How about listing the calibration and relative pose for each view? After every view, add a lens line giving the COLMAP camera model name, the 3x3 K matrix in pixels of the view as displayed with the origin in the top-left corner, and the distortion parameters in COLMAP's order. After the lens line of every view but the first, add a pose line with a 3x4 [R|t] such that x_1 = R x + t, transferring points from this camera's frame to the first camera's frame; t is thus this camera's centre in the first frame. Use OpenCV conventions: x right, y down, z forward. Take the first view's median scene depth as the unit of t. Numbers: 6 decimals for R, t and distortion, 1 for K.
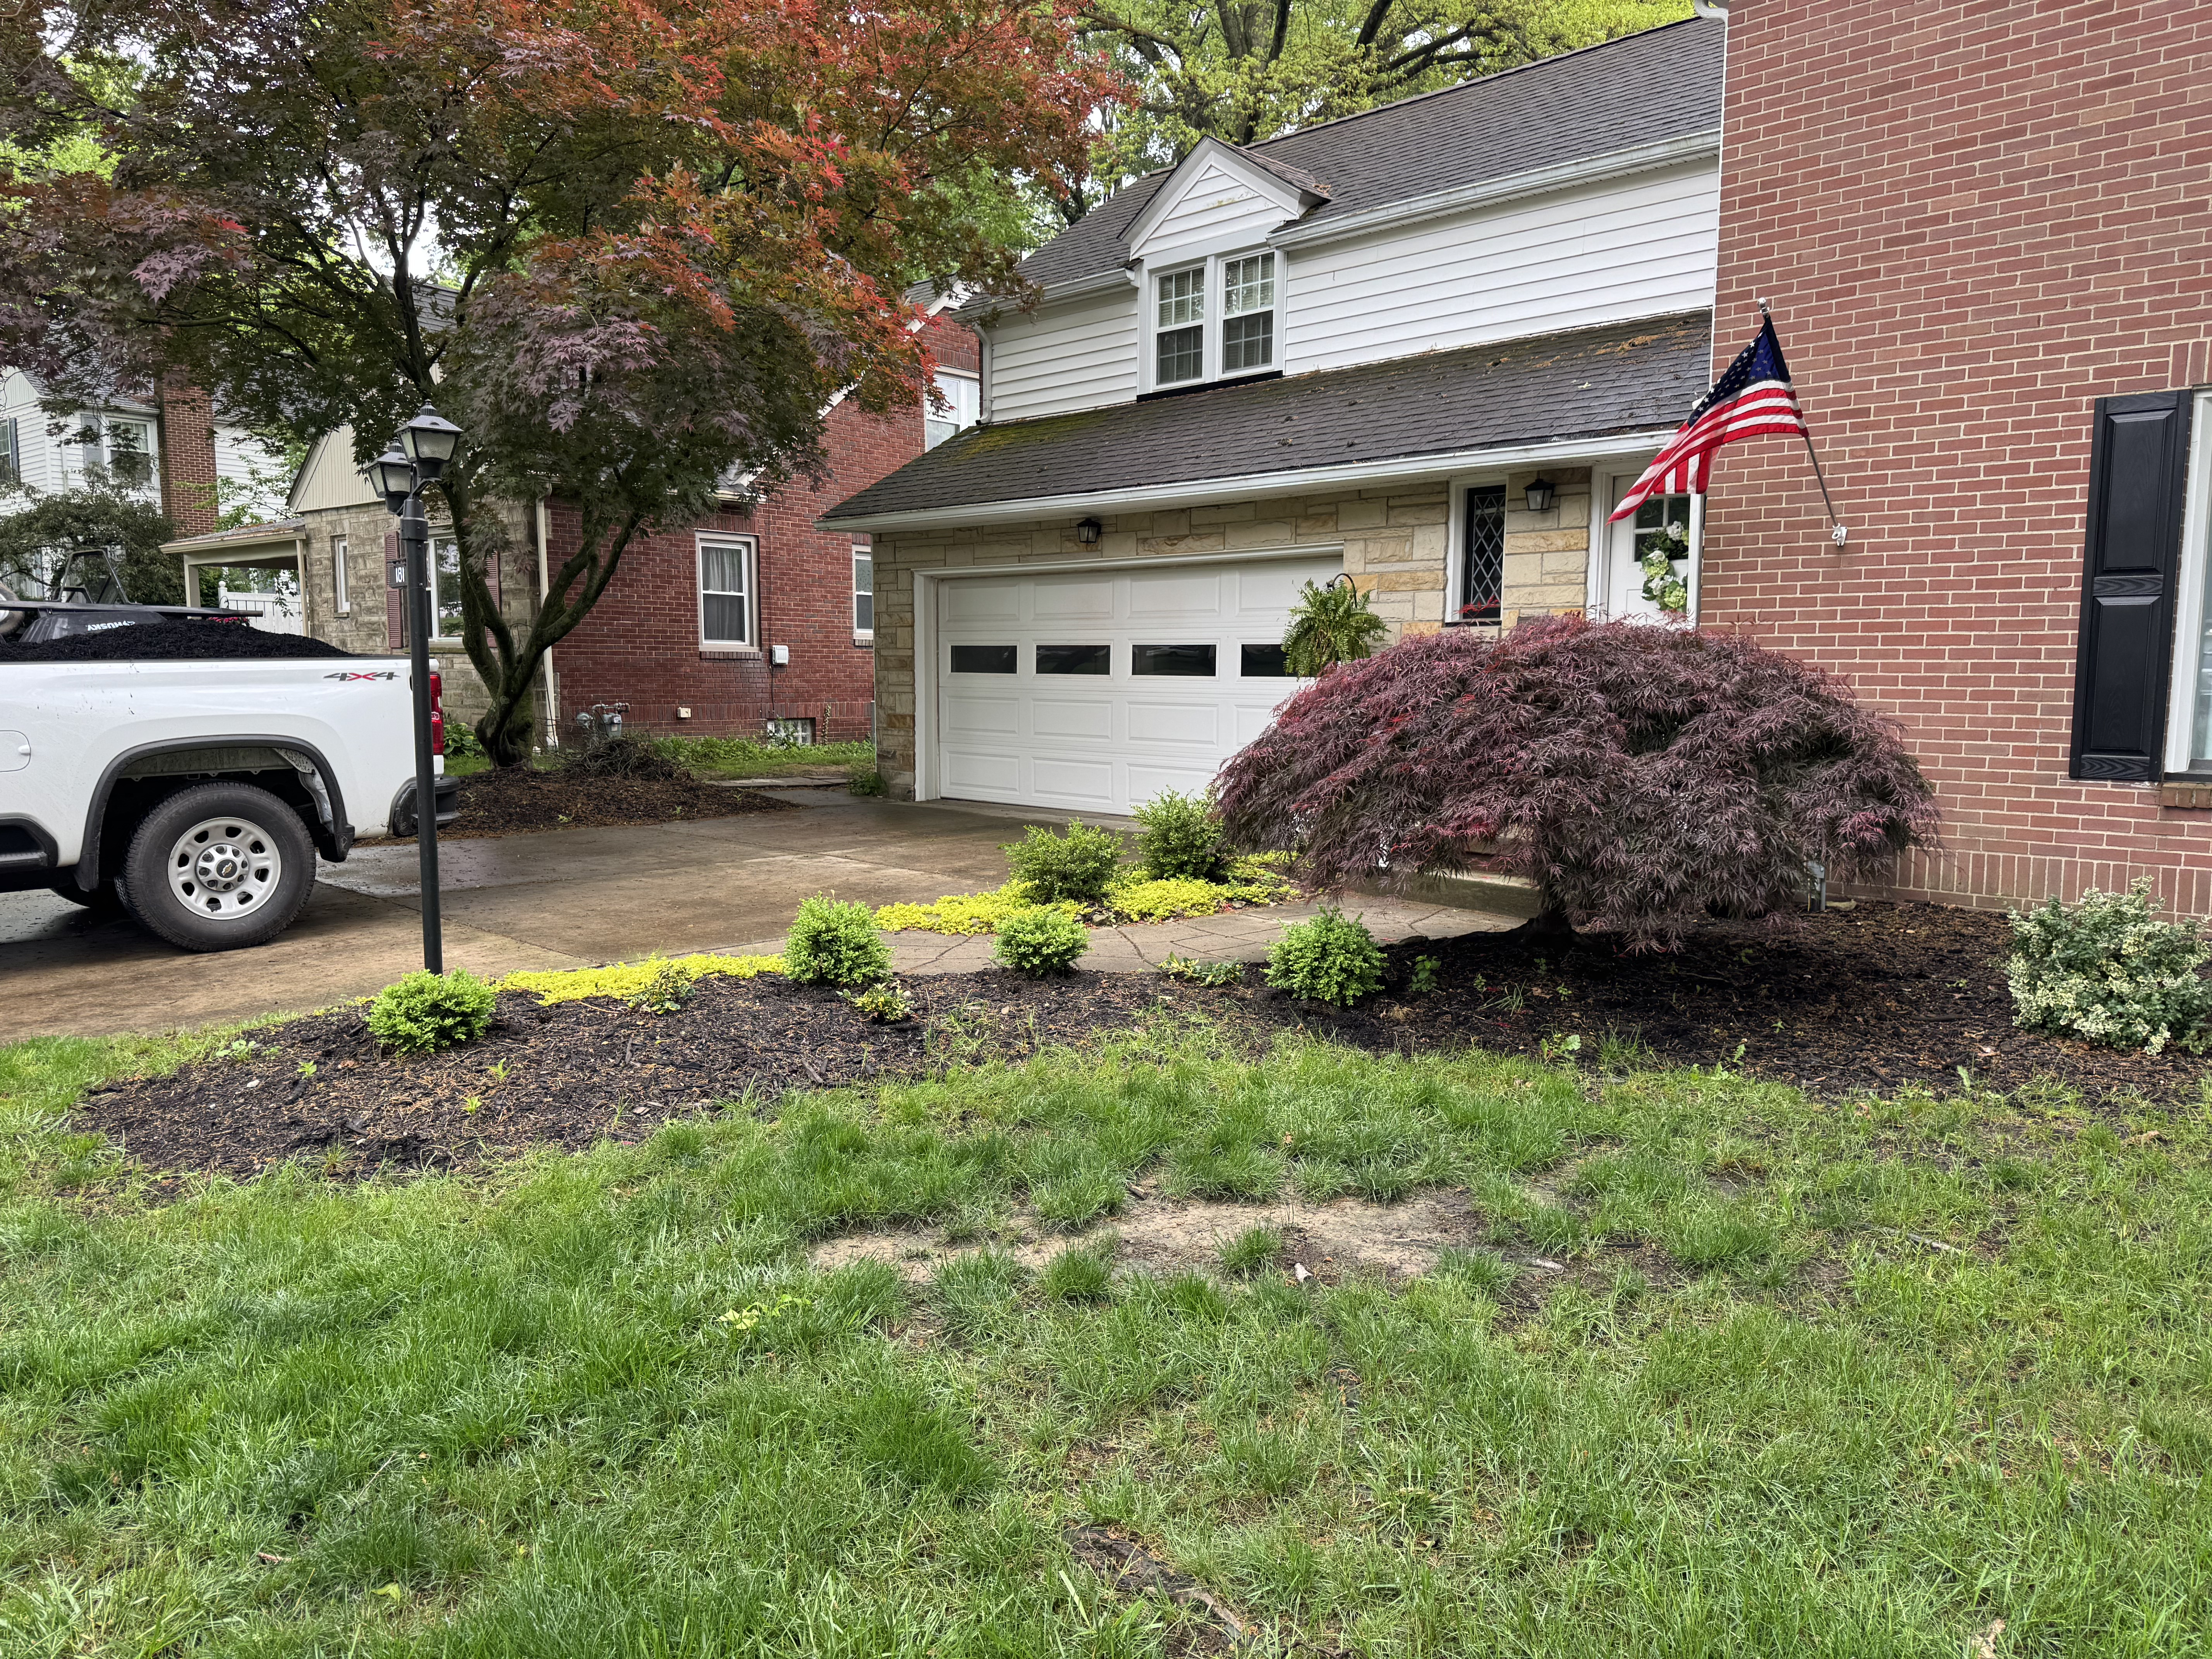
lens RADIAL K [[1564.4, 0, 1106.0], [0, 1564.4, 829.5], [0, 0, 1]] dist [0.035119, -0.028354]
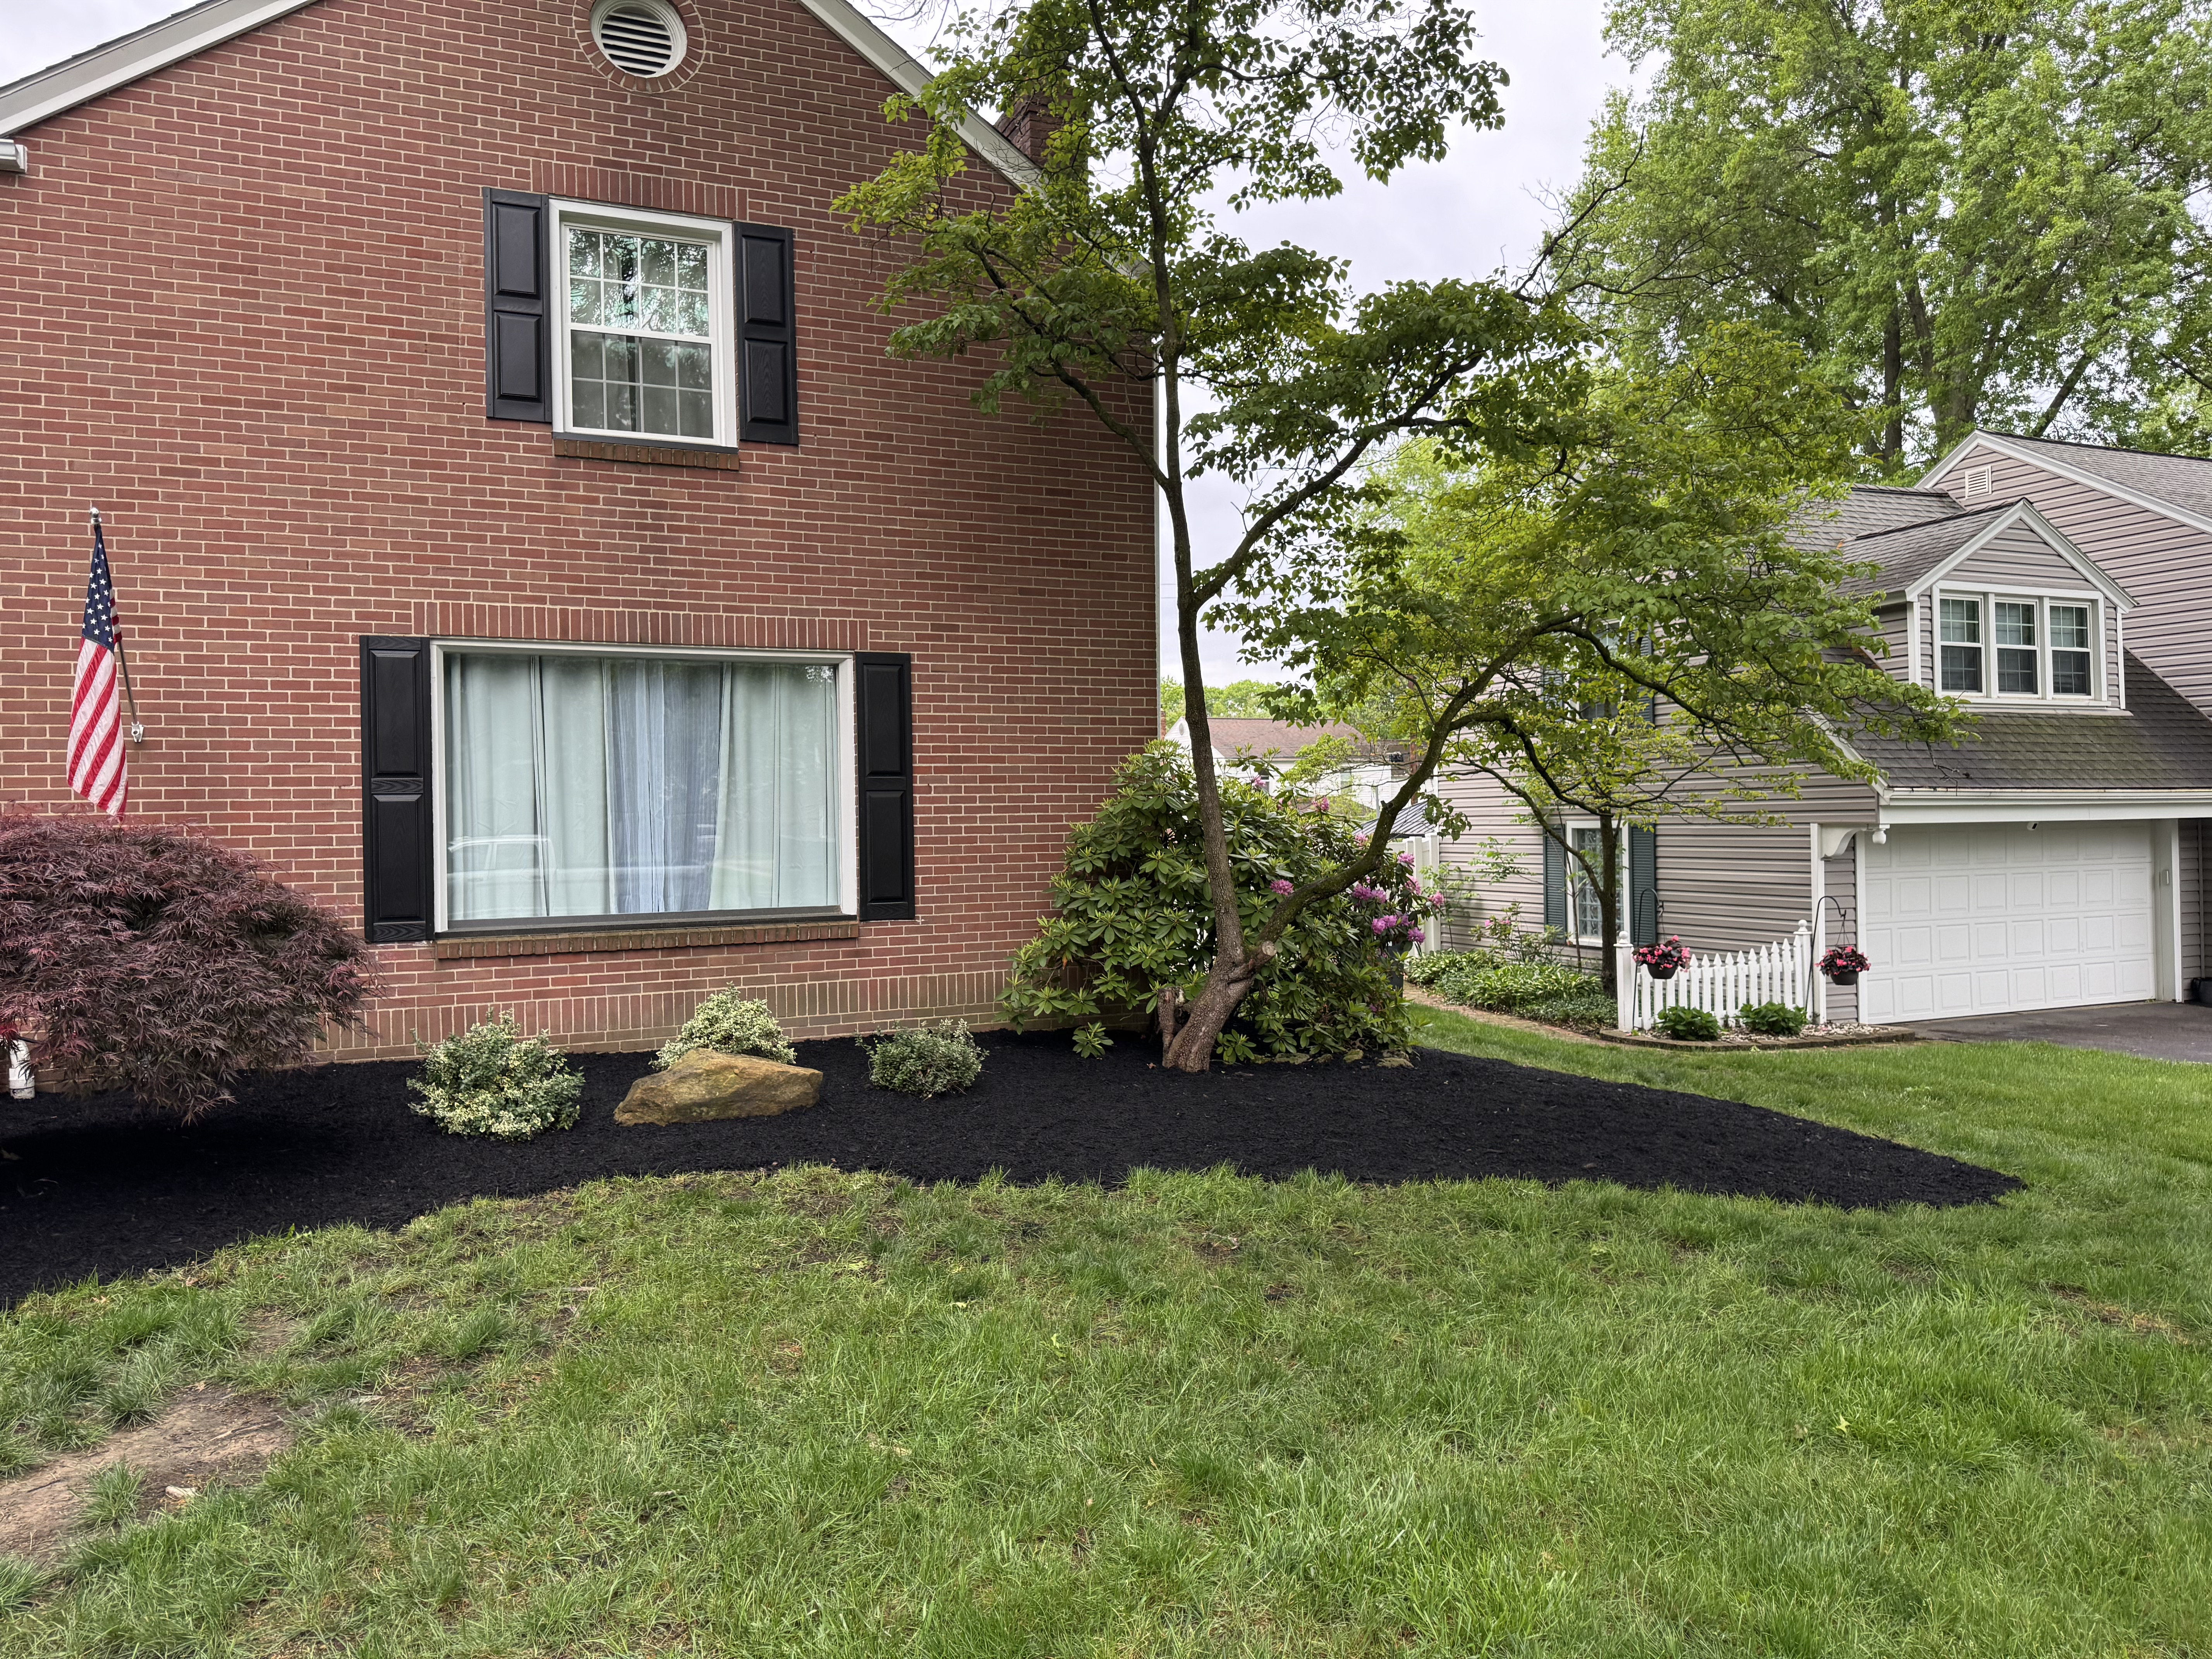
lens RADIAL K [[1535.5, 0, 1106.0], [0, 1535.5, 829.5], [0, 0, 1]] dist [0.061708, -0.109278]
pose [[0.373567, -0.012866, 0.927514, -0.239396], [0.115646, 0.992749, -0.032806, -0.013010], [-0.920366, 0.119518, 0.372346, 0.027302]]
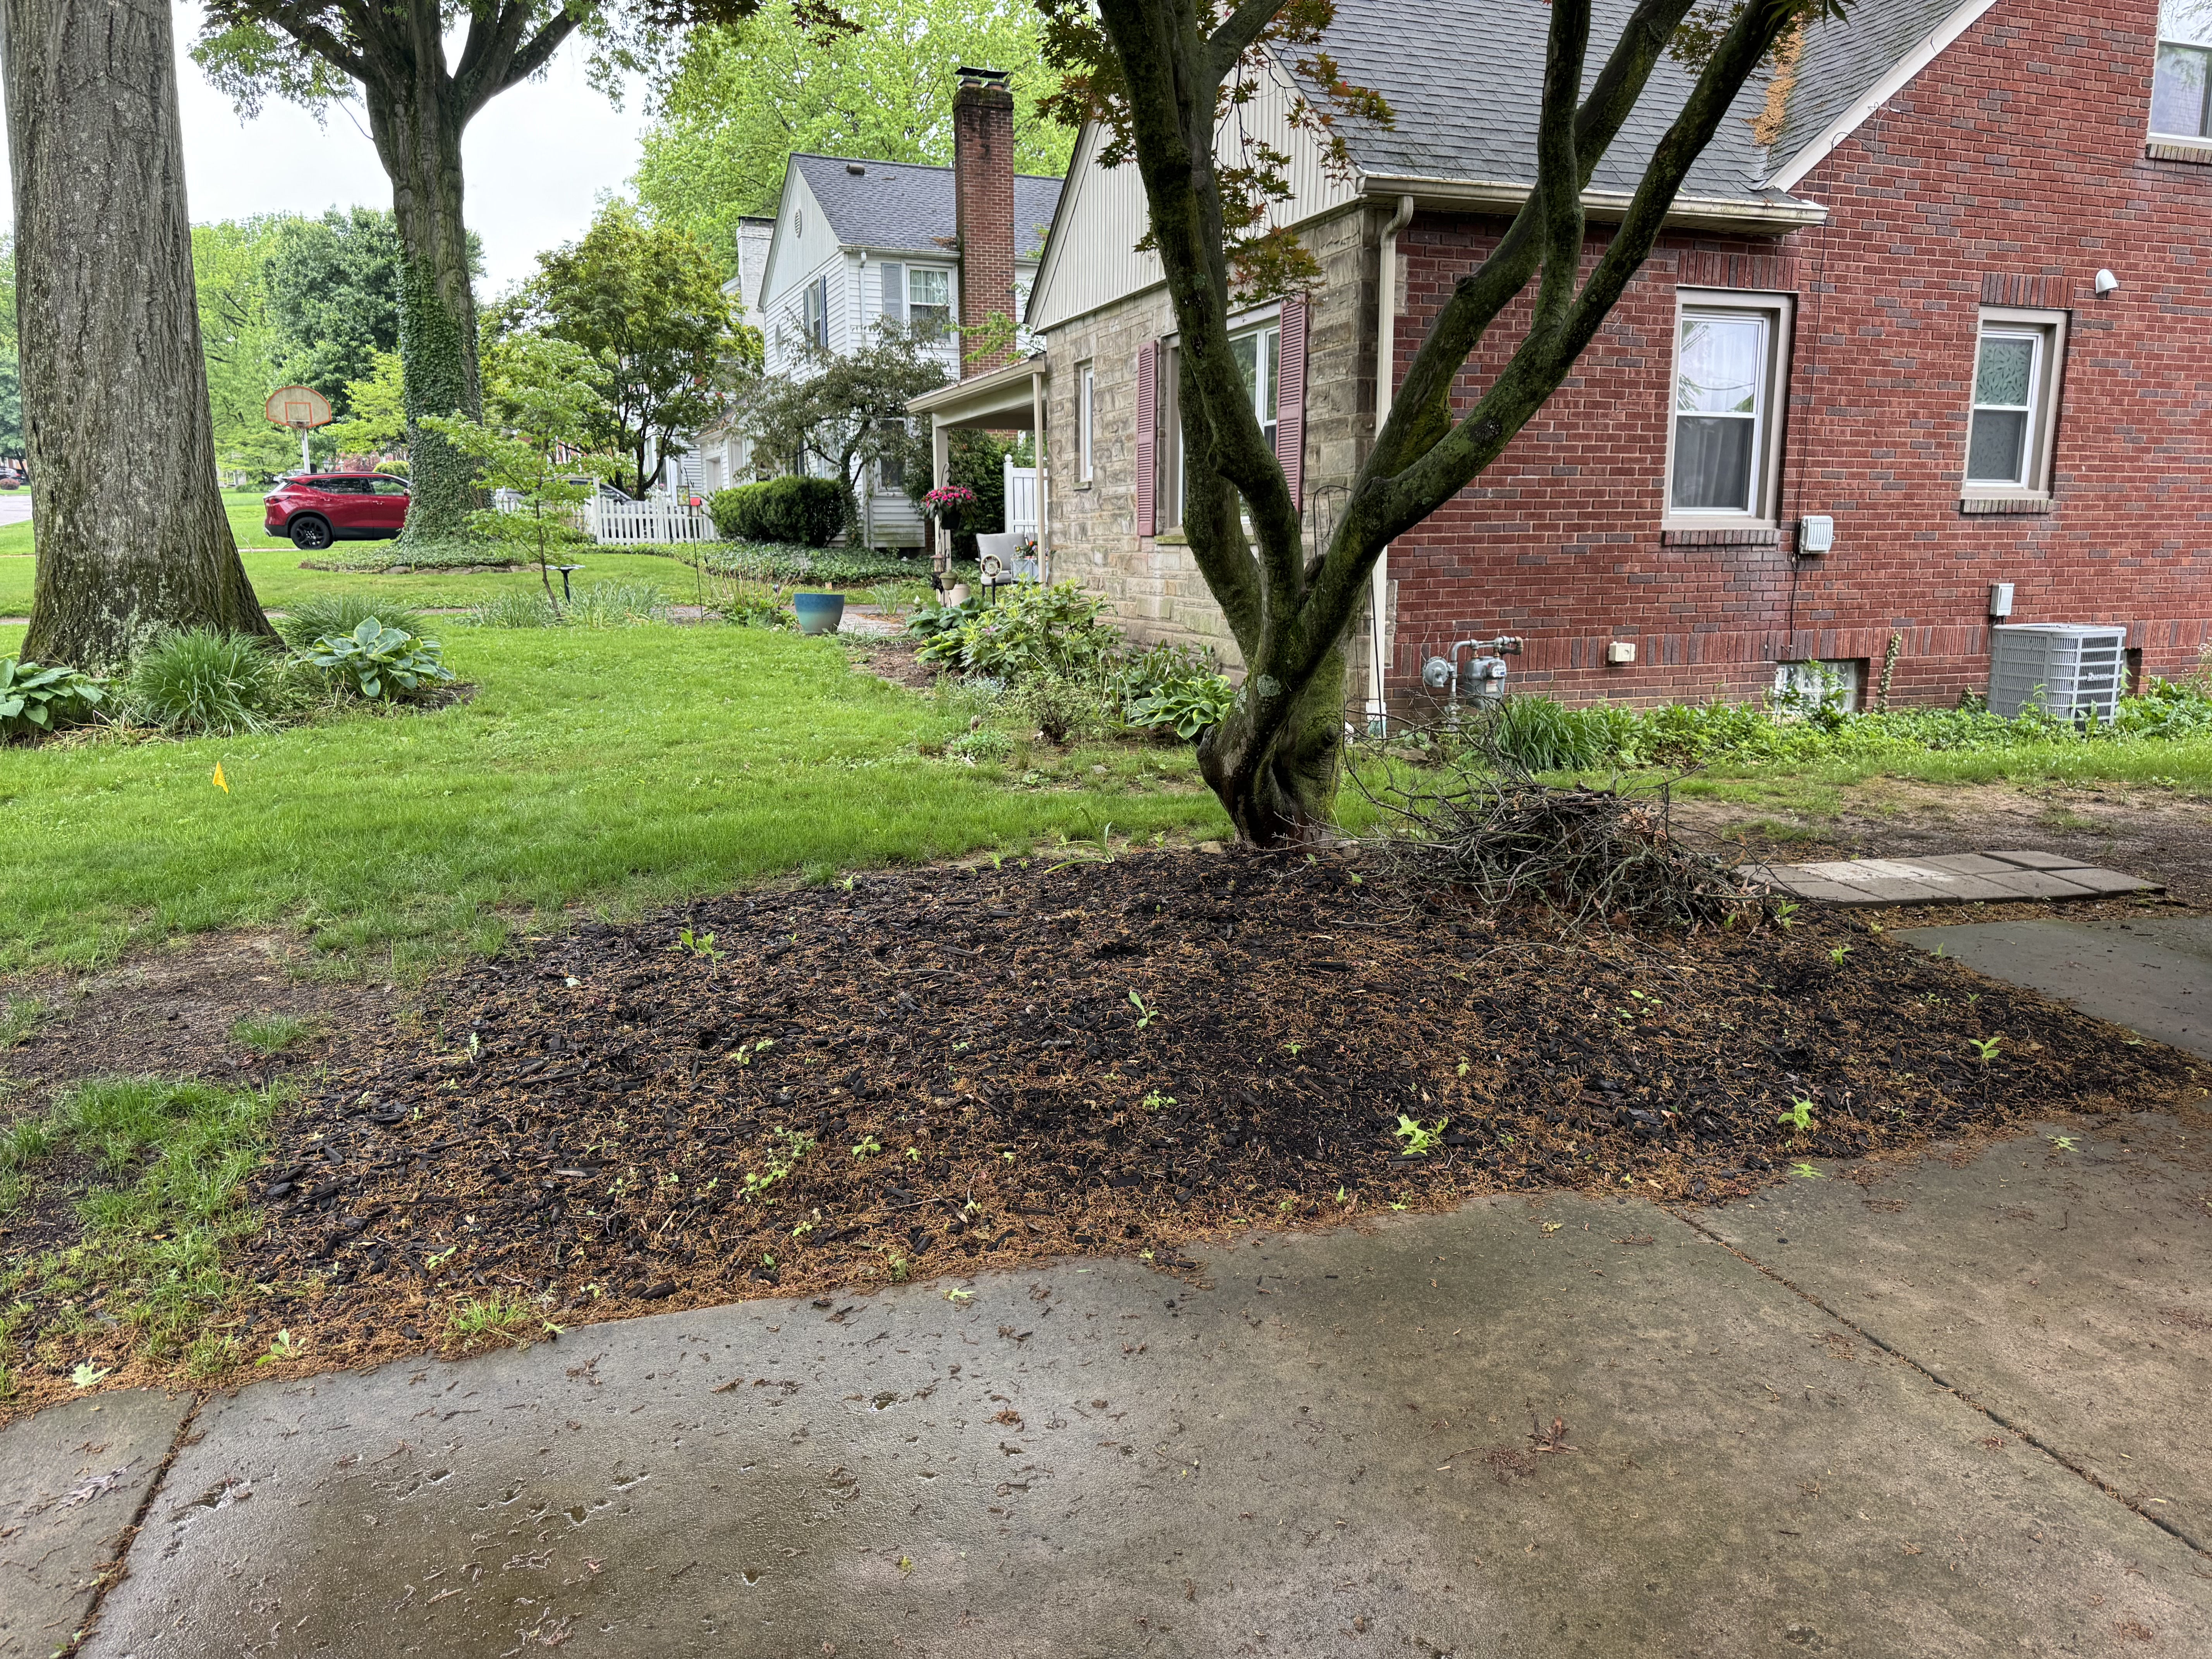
lens RADIAL K [[1334.3, 0, 1106.0], [0, 1334.3, 829.5], [0, 0, 1]] dist [0.058374, -0.047084]
pose [[0.864424, 0.095954, -0.493522, -0.414950], [-0.041835, 0.991942, 0.119585, -0.135986], [0.501020, -0.082726, 0.861473, 1.139759]]
